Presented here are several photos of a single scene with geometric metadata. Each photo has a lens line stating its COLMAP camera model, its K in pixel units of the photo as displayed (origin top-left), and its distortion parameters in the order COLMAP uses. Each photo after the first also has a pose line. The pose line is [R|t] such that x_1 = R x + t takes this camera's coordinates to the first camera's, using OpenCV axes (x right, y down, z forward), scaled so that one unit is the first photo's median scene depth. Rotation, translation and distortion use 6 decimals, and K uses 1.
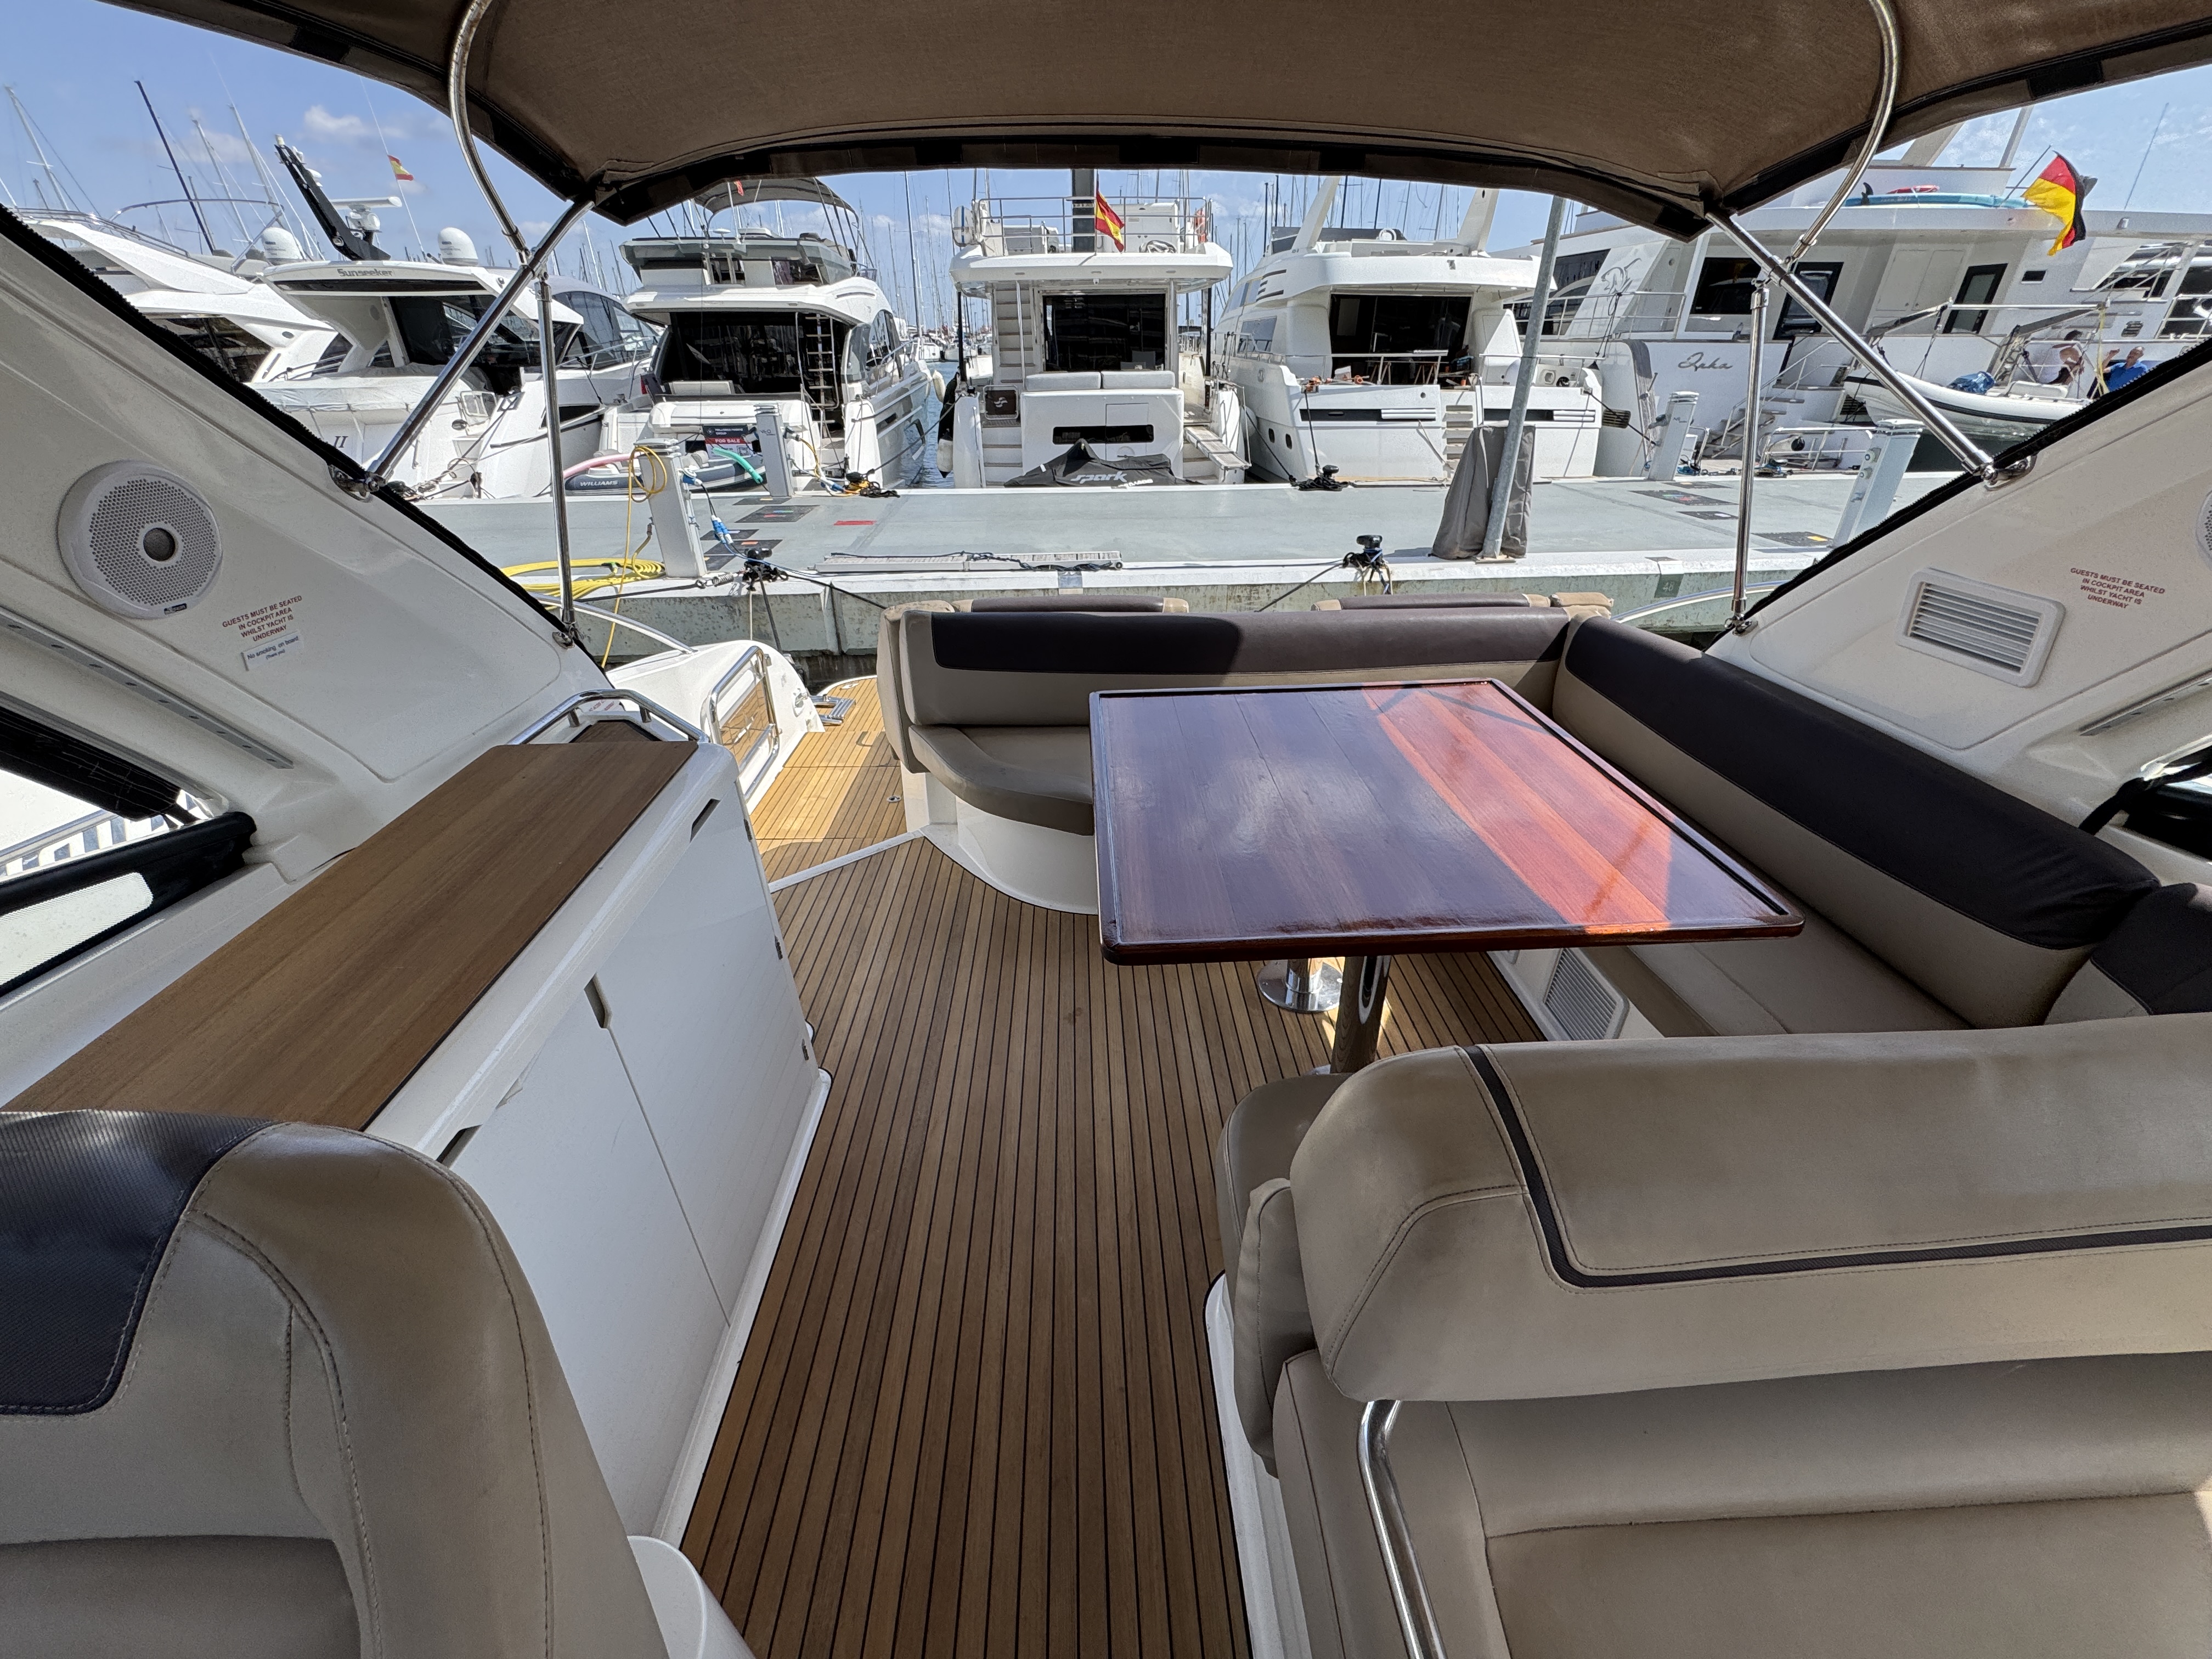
lens RADIAL K [[940.7, 0, 1106.0], [0, 940.7, 829.5], [0, 0, 1]] dist [0.013003, 0.014802]
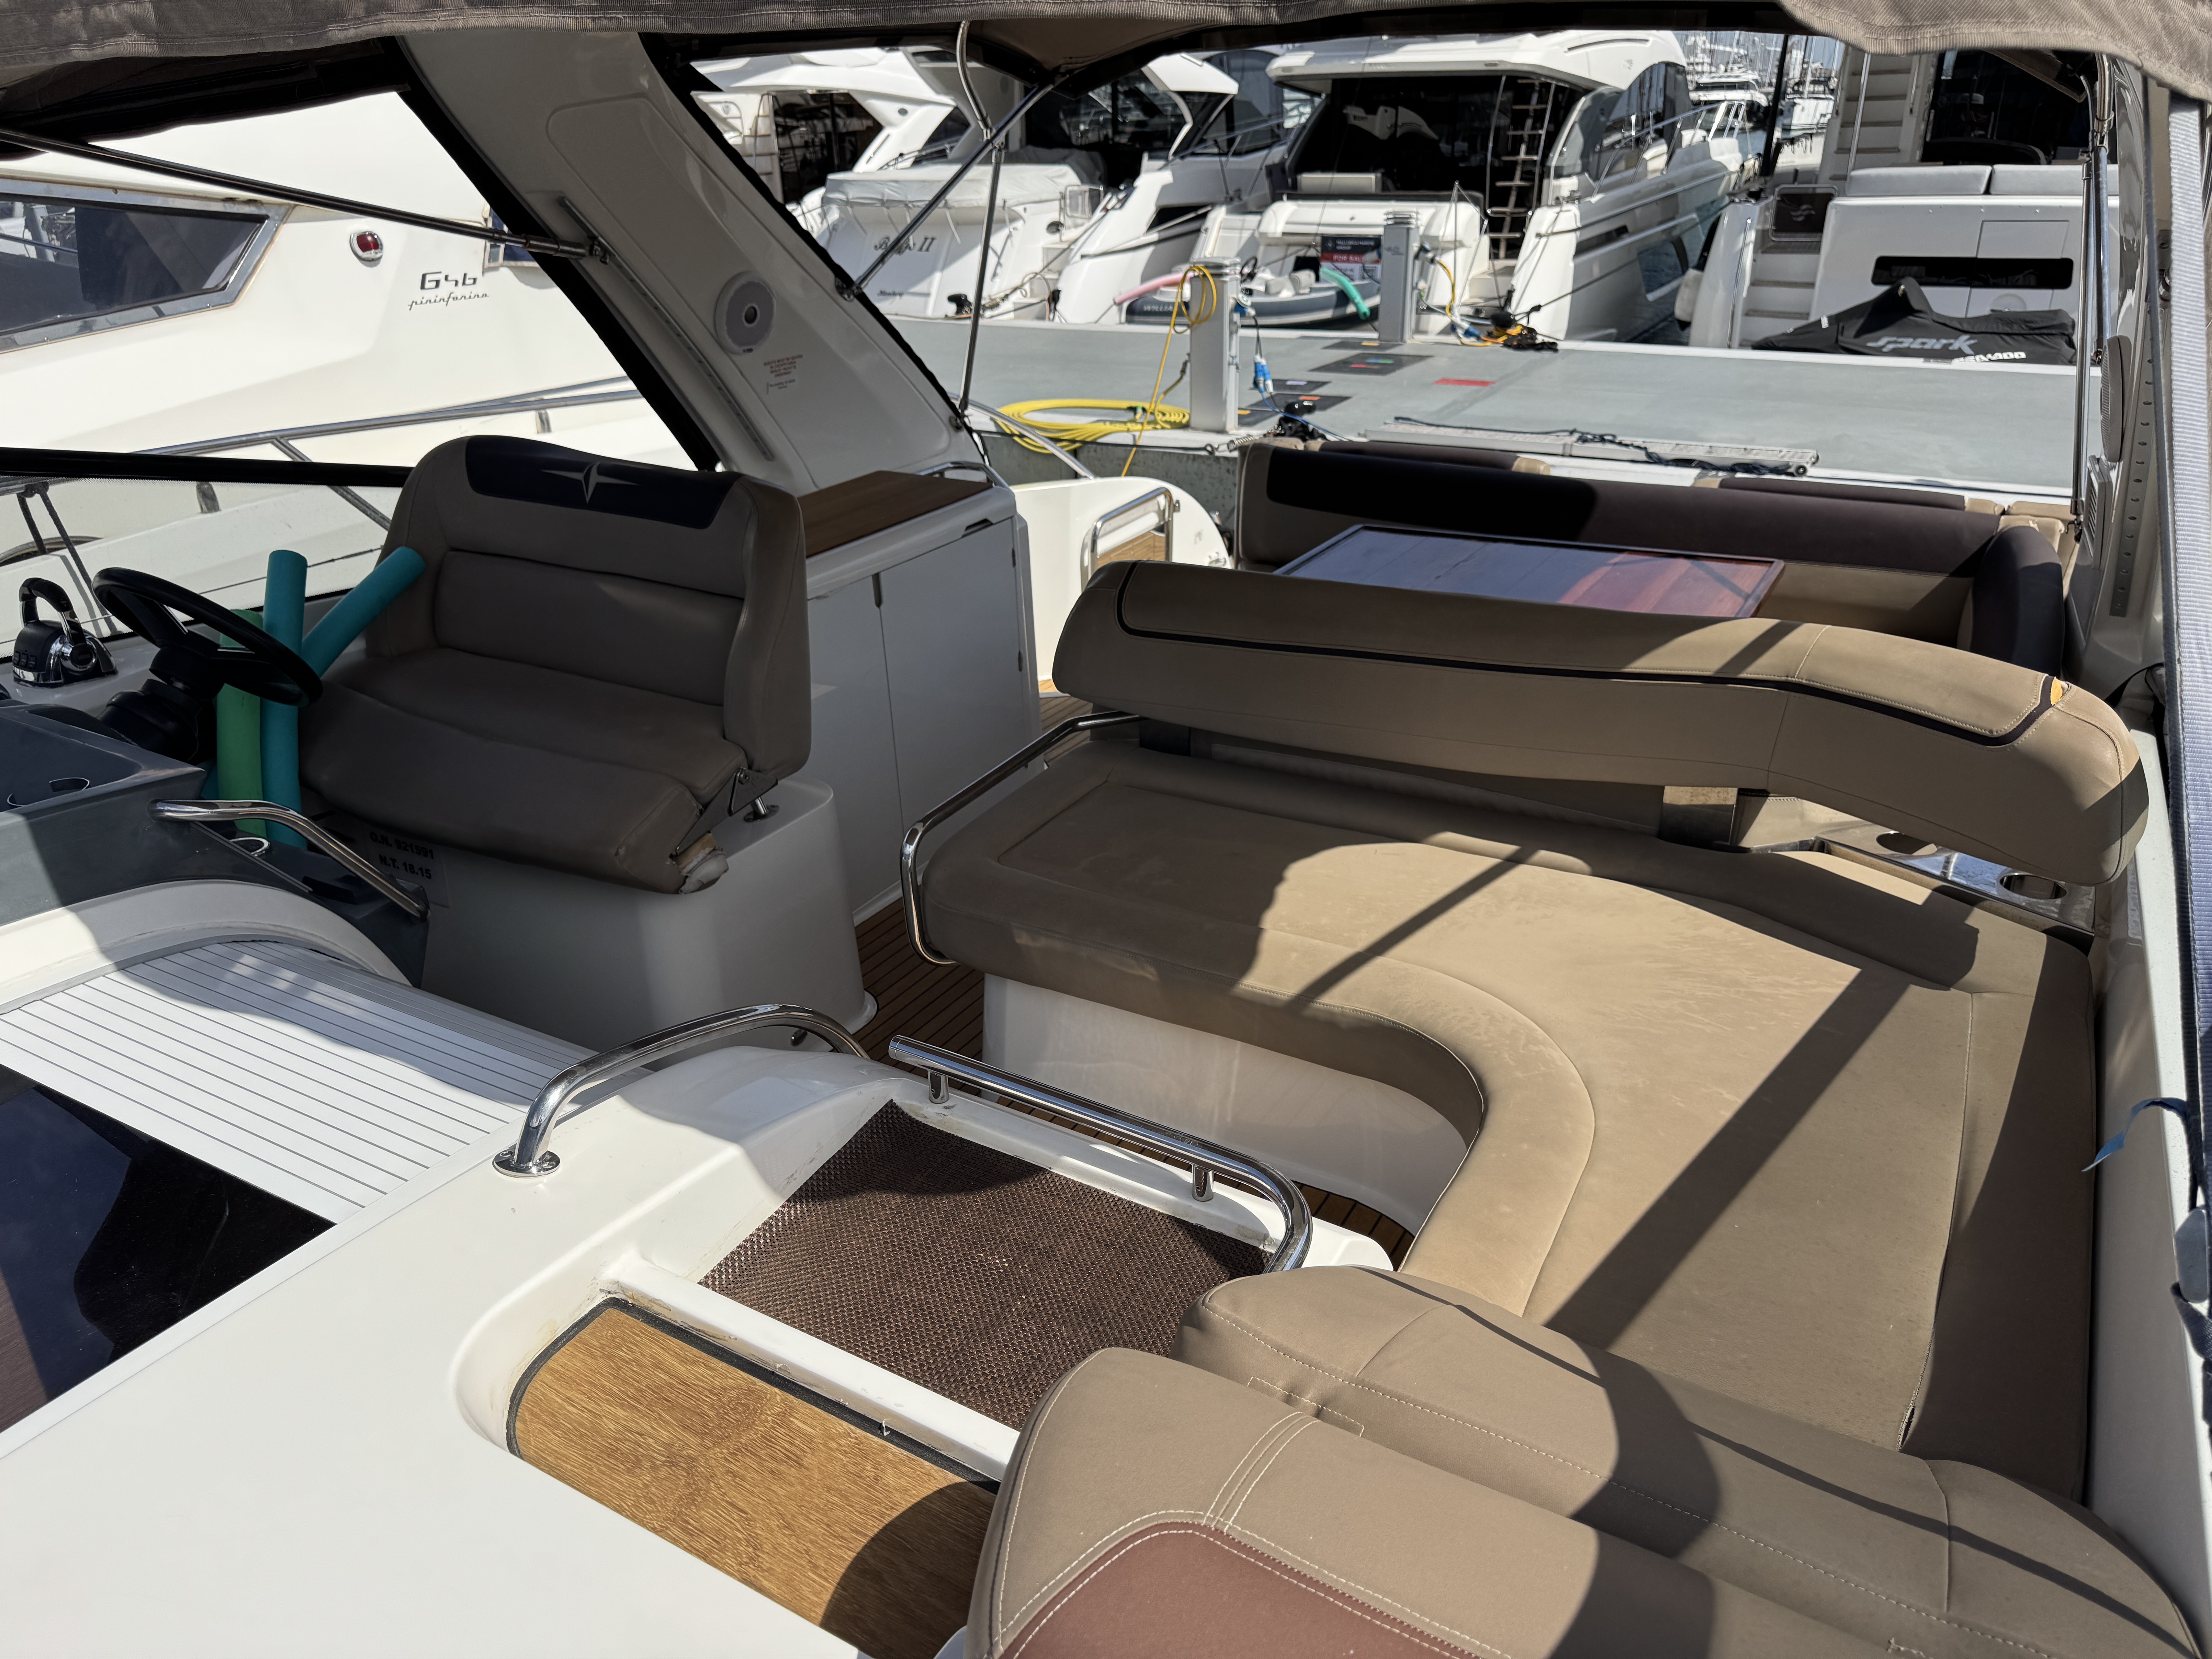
lens RADIAL K [[1583.9, 0, 1106.0], [0, 1583.9, 829.5], [0, 0, 1]] dist [0.037473, -0.036928]
pose [[0.861671, 0.209917, -0.462015, 0.077824], [-0.232005, 0.972671, 0.009239, 0.030239], [0.451327, 0.099229, 0.886824, -0.082445]]
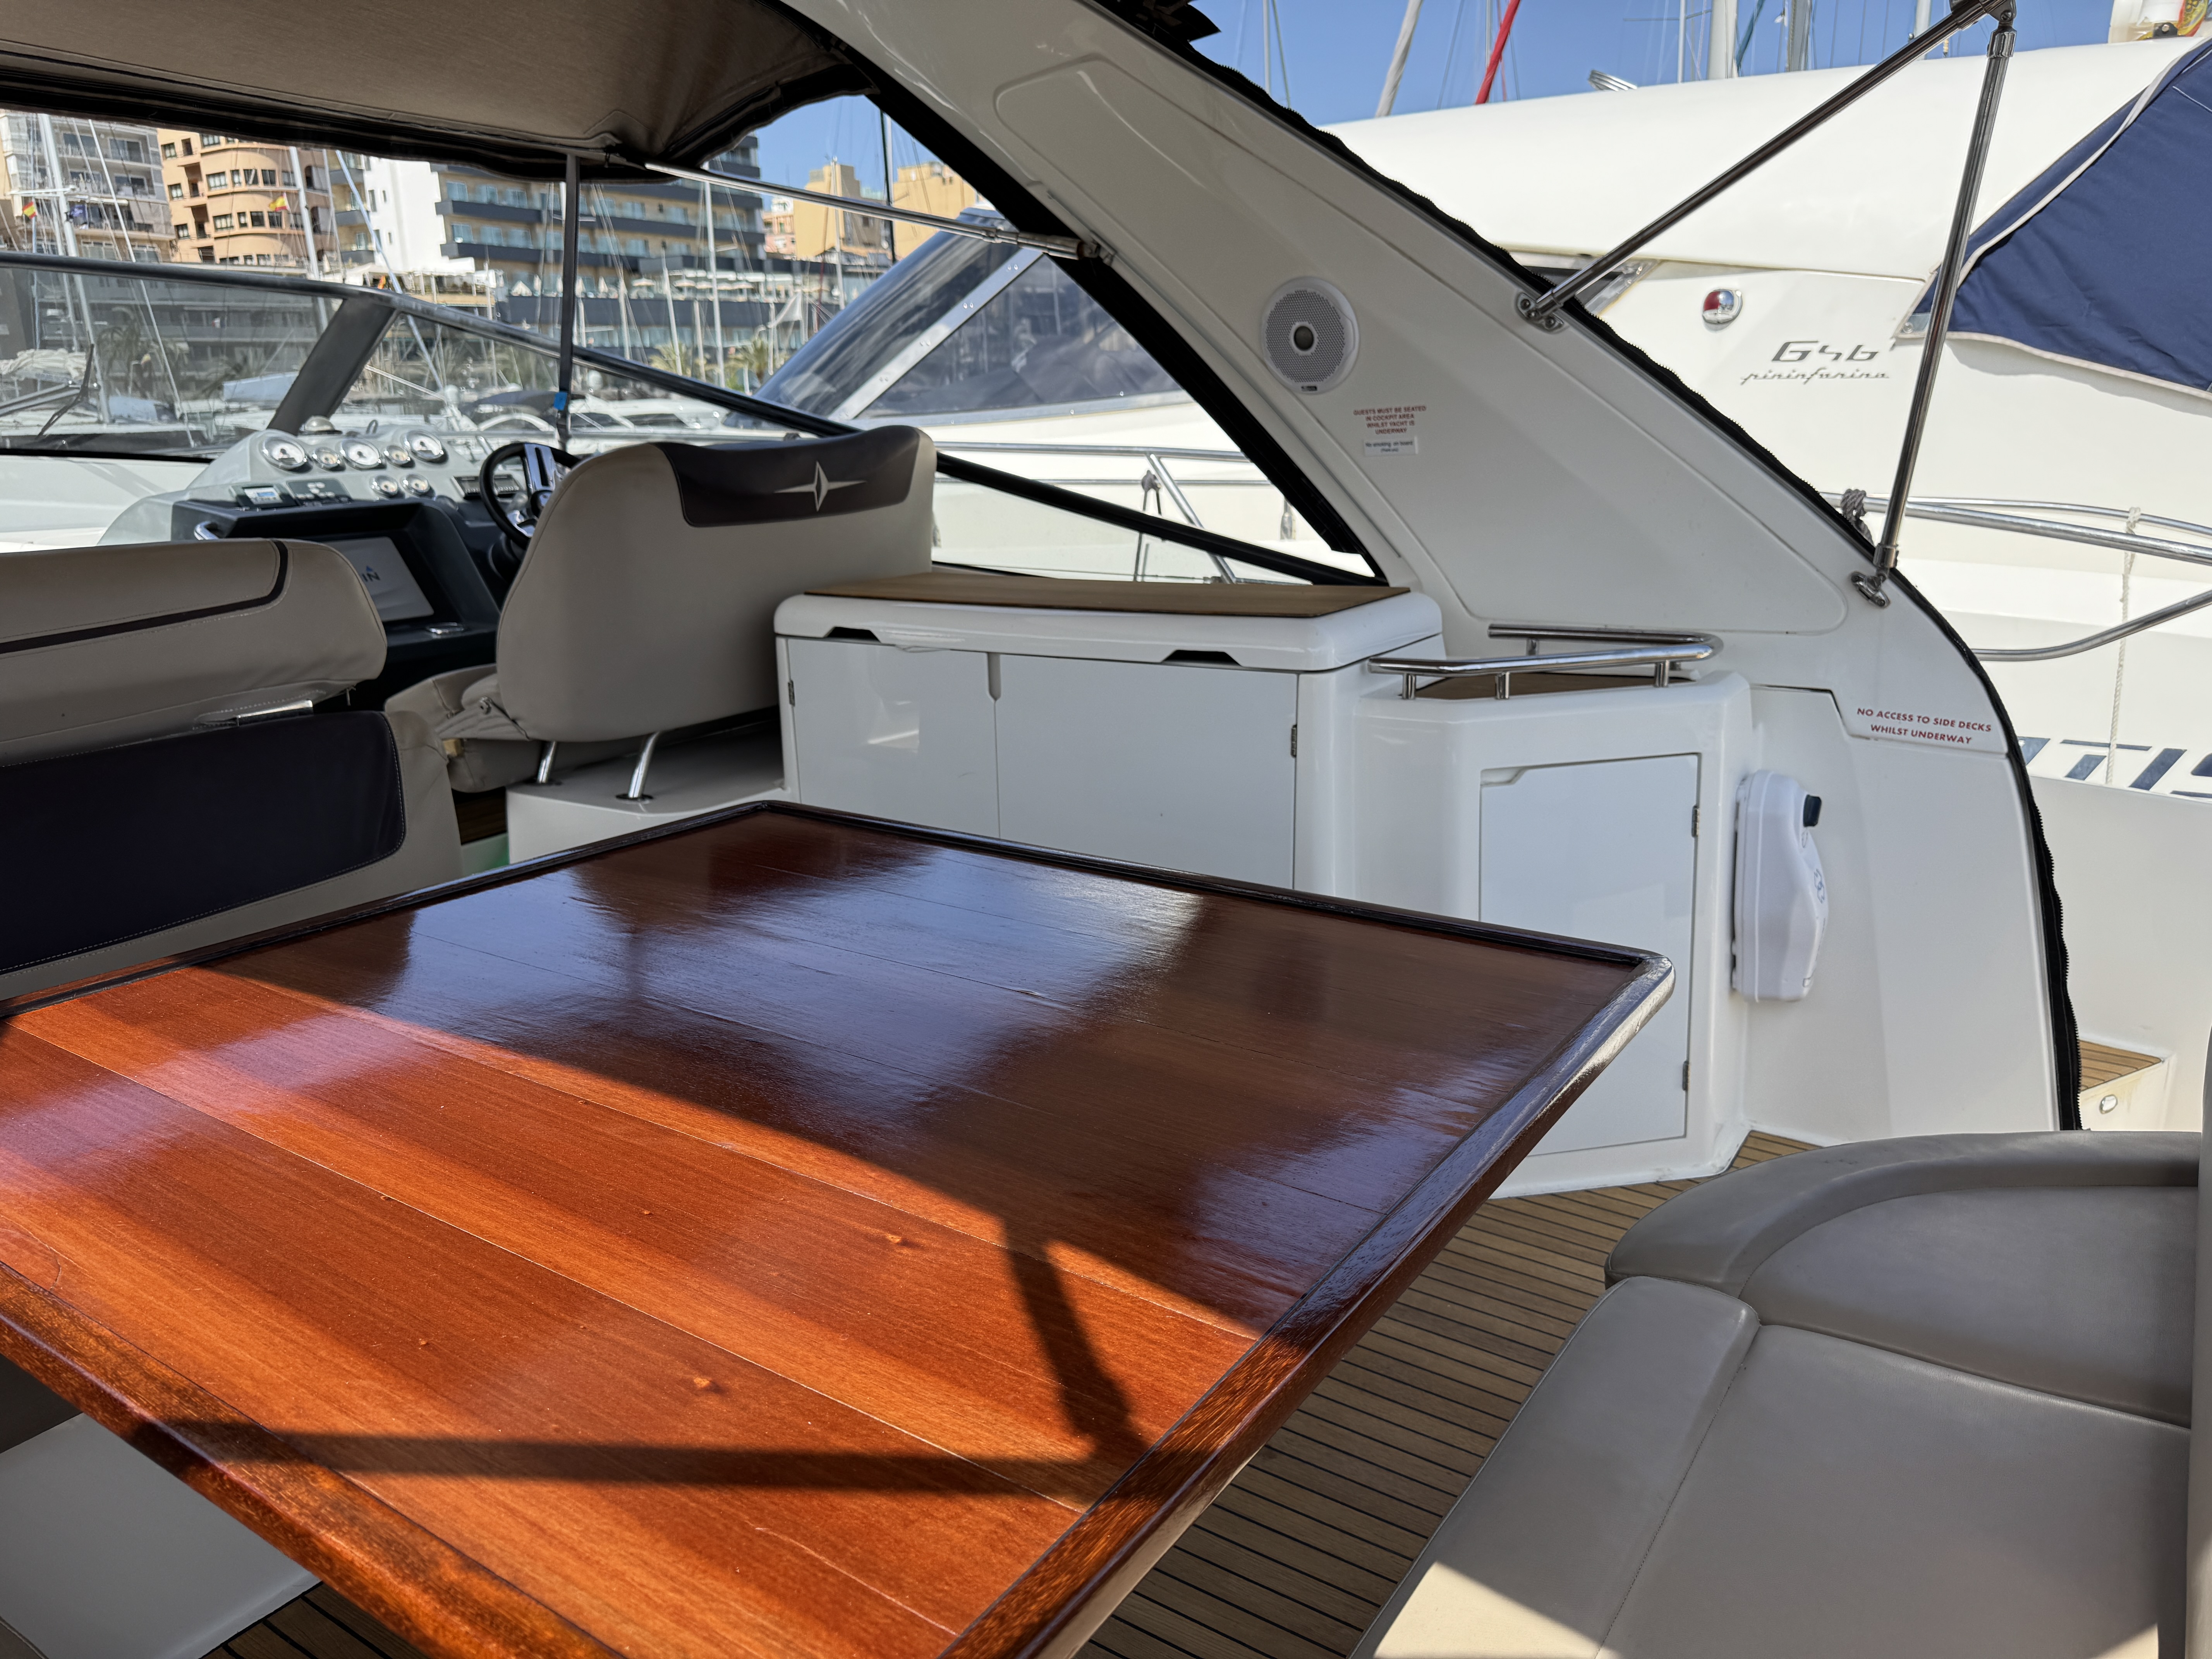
lens RADIAL K [[1583.9, 0, 1106.0], [0, 1583.9, 829.5], [0, 0, 1]] dist [0.037473, -0.036928]
pose [[-0.589877, 0.234634, -0.772652, 0.067317], [-0.352338, 0.786173, 0.507730, -0.050388], [0.726569, 0.571734, -0.381075, 0.130811]]
